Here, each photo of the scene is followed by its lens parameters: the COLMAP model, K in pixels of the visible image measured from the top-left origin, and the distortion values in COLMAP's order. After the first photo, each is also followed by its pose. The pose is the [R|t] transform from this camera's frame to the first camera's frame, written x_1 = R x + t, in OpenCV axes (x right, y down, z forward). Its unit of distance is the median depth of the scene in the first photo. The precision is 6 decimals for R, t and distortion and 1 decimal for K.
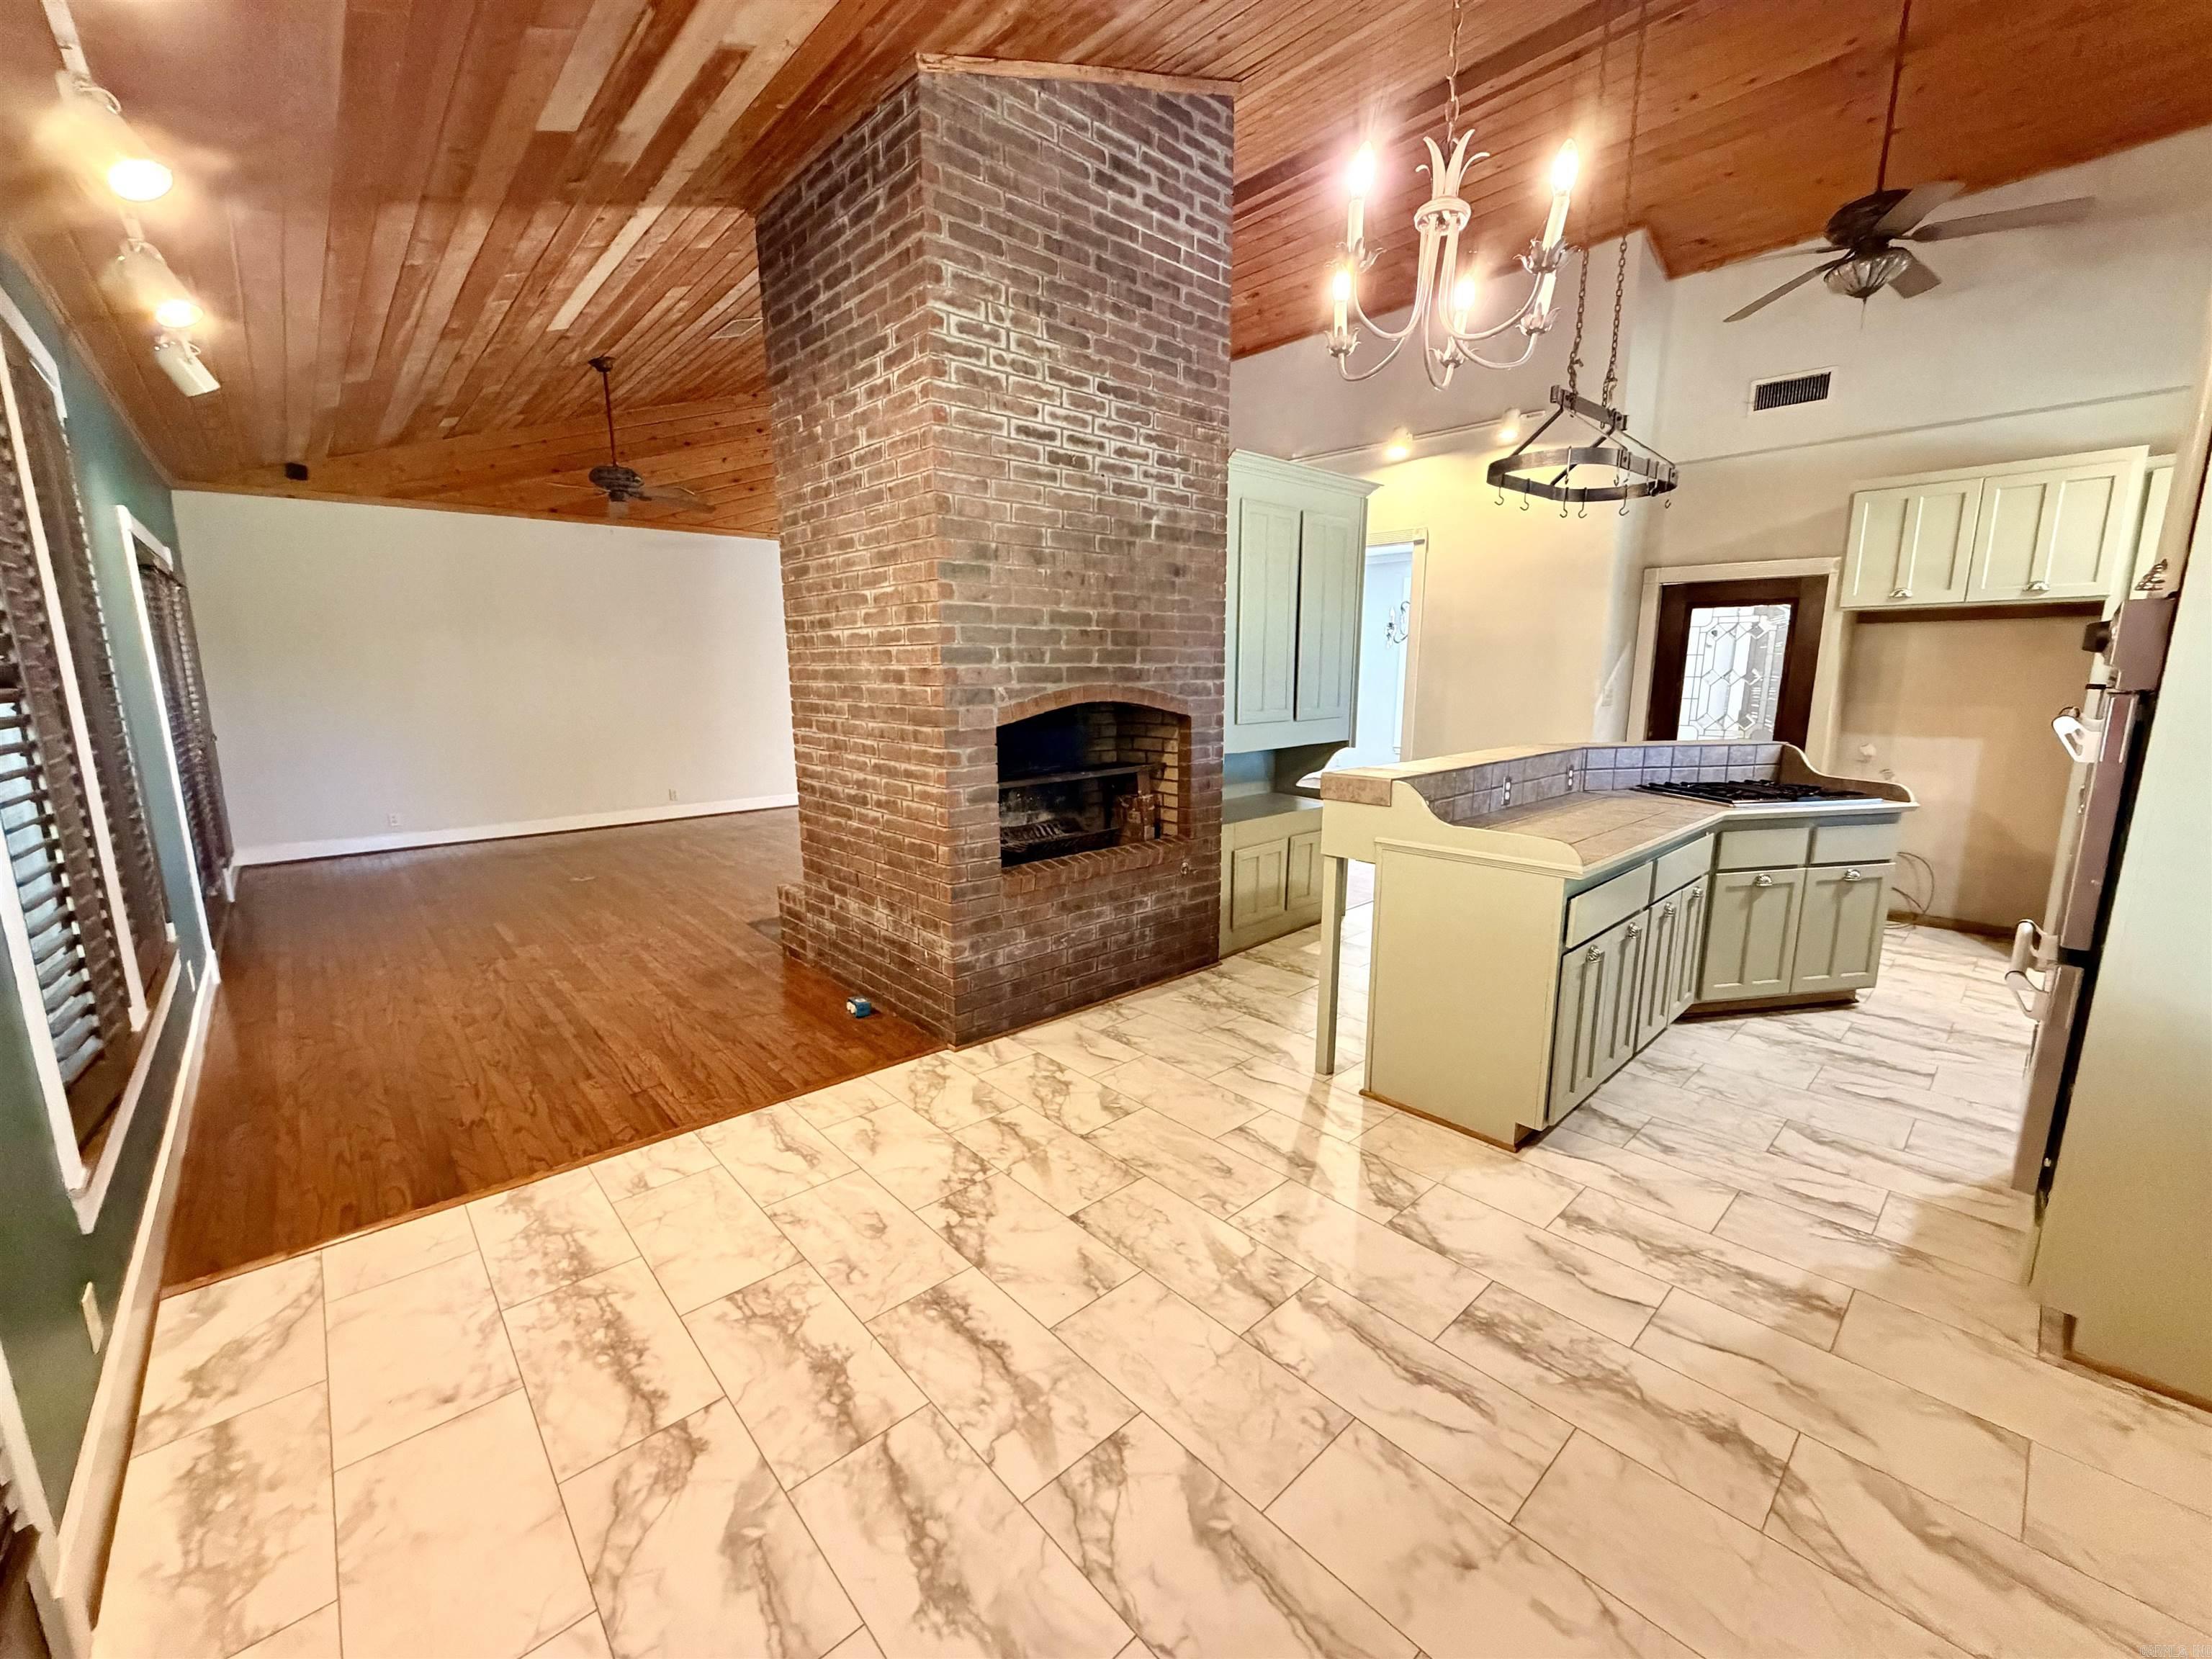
lens RADIAL K [[884.6, 0, 1100.4], [0, 884.6, 832.6], [0, 0, 1]] dist [0.000002, -0.000062]
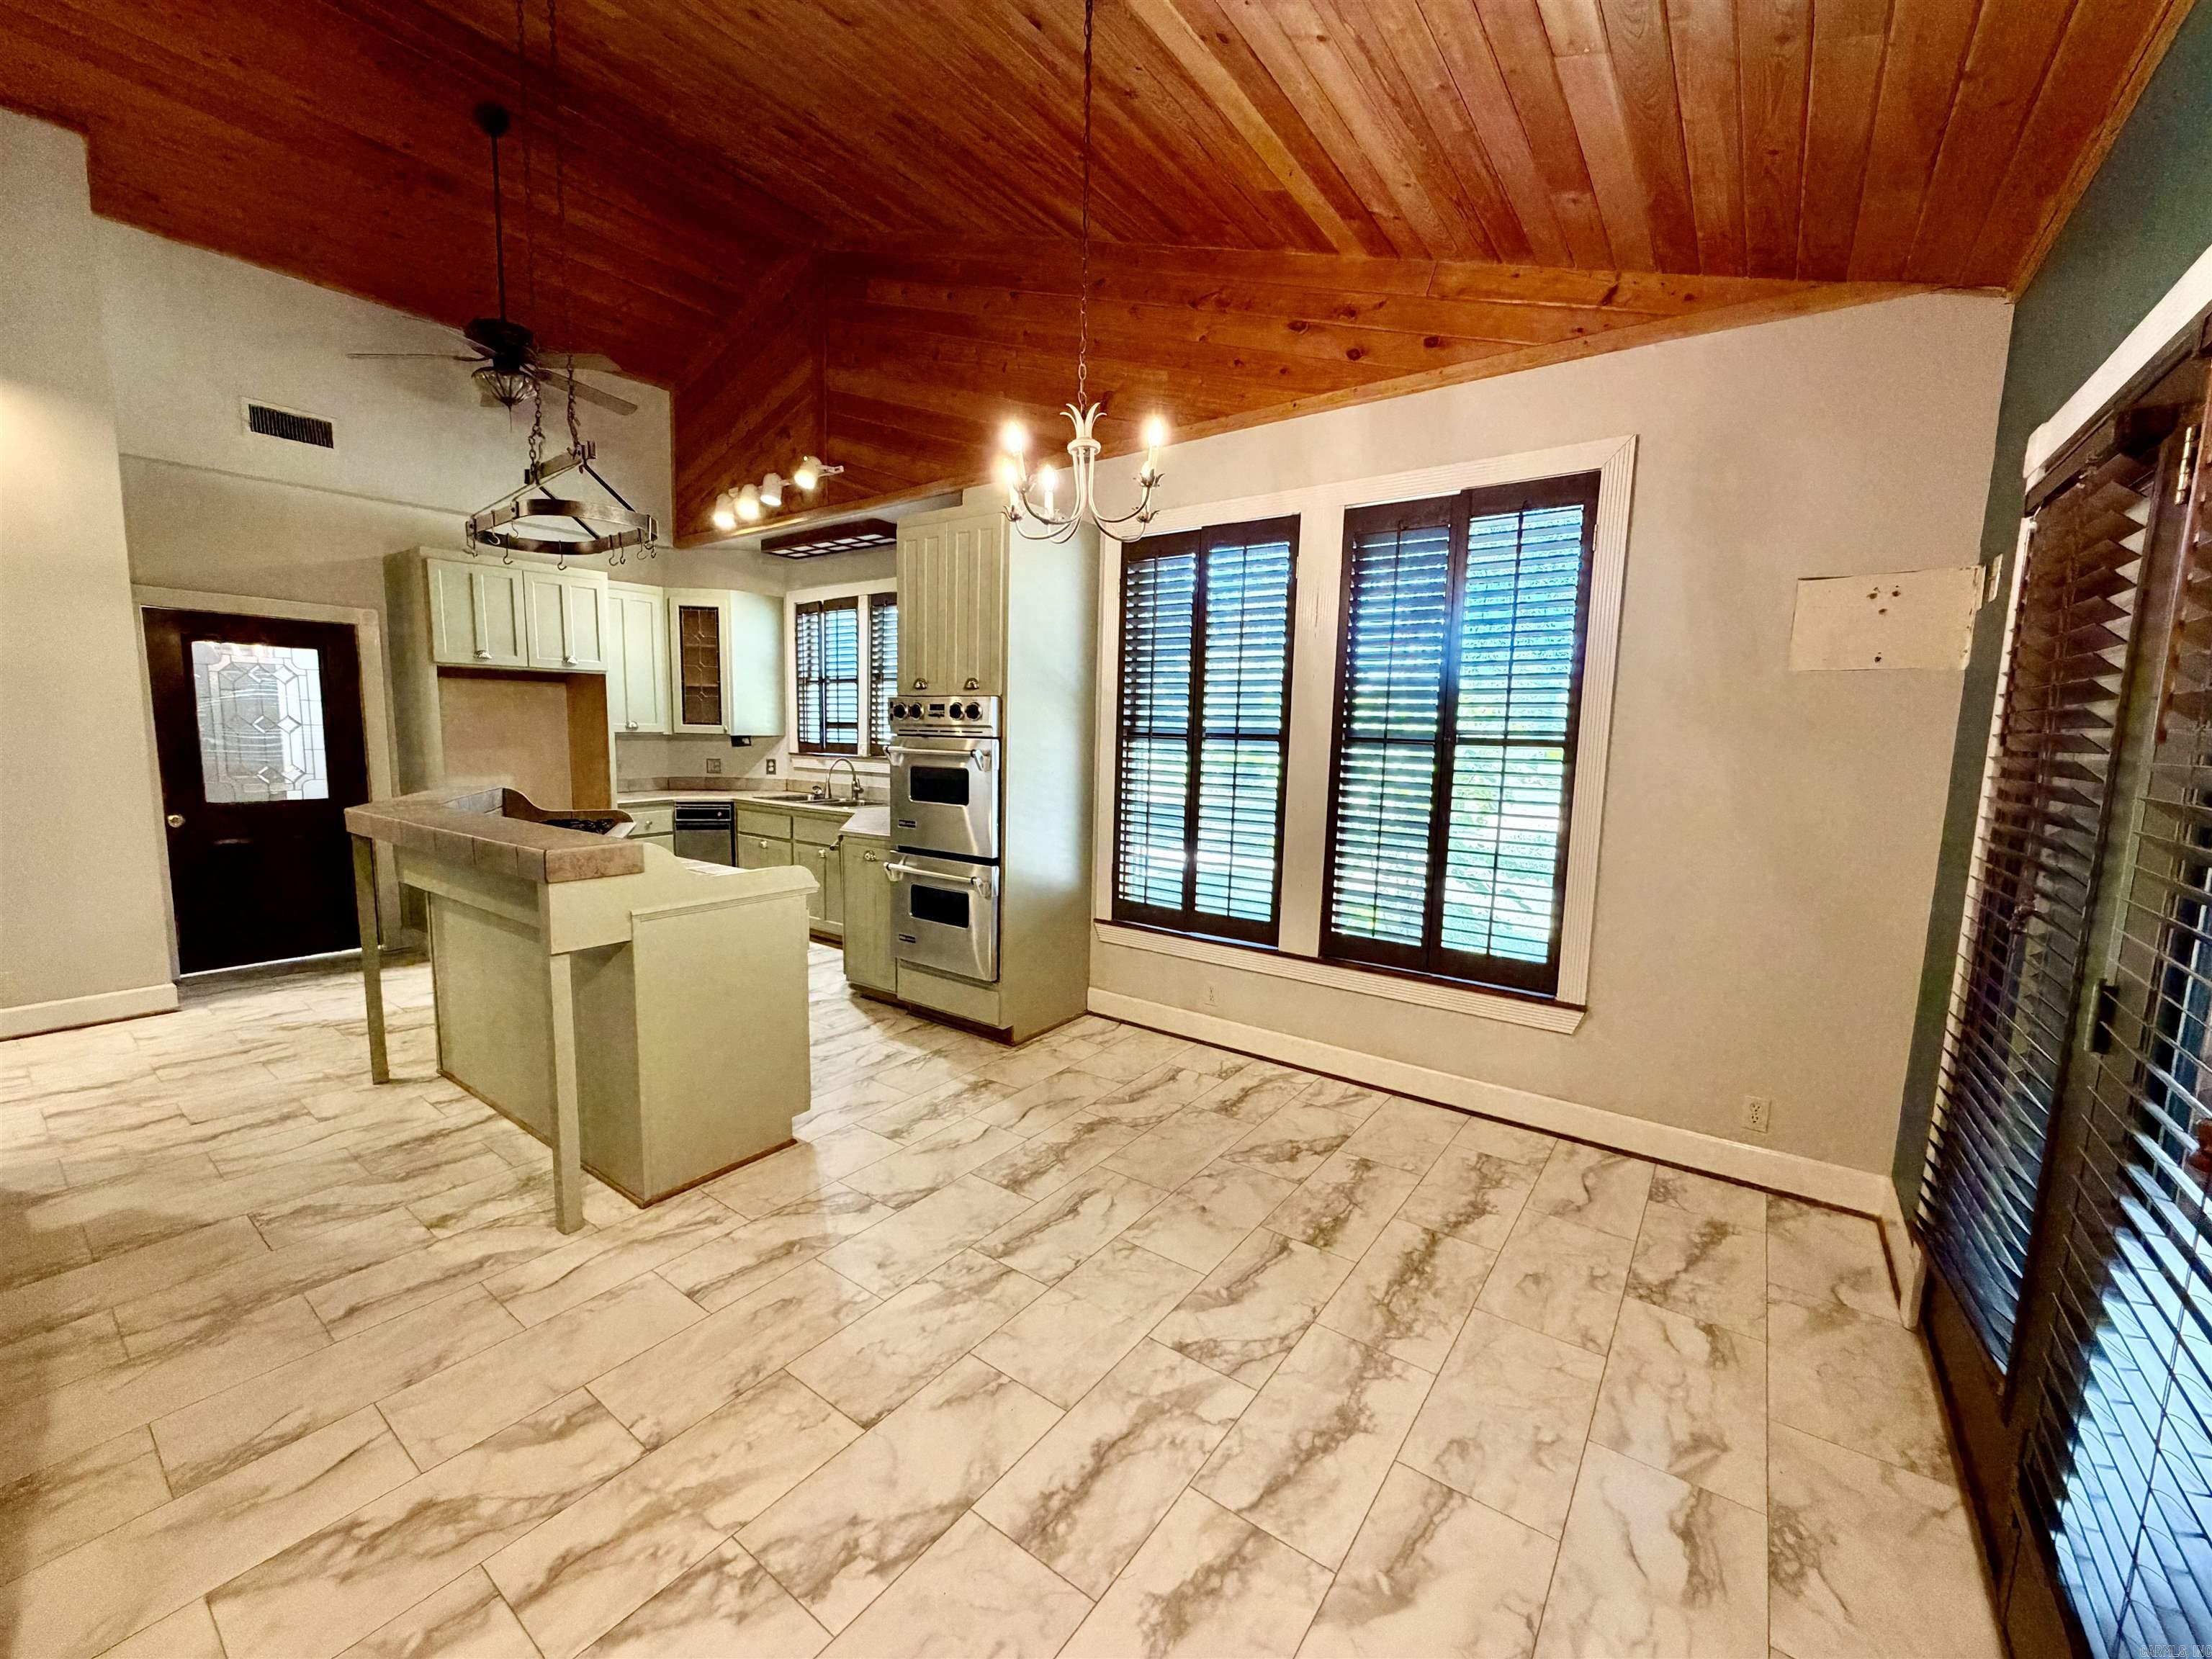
lens RADIAL K [[884.6, 0, 1100.4], [0, 884.6, 832.6], [0, 0, 1]] dist [0.000002, -0.000062]
pose [[-0.194919, -0.116717, 0.973850, -0.807769], [0.159777, 0.975853, 0.148937, -0.164692], [-0.967718, 0.184630, -0.171563, 0.884968]]
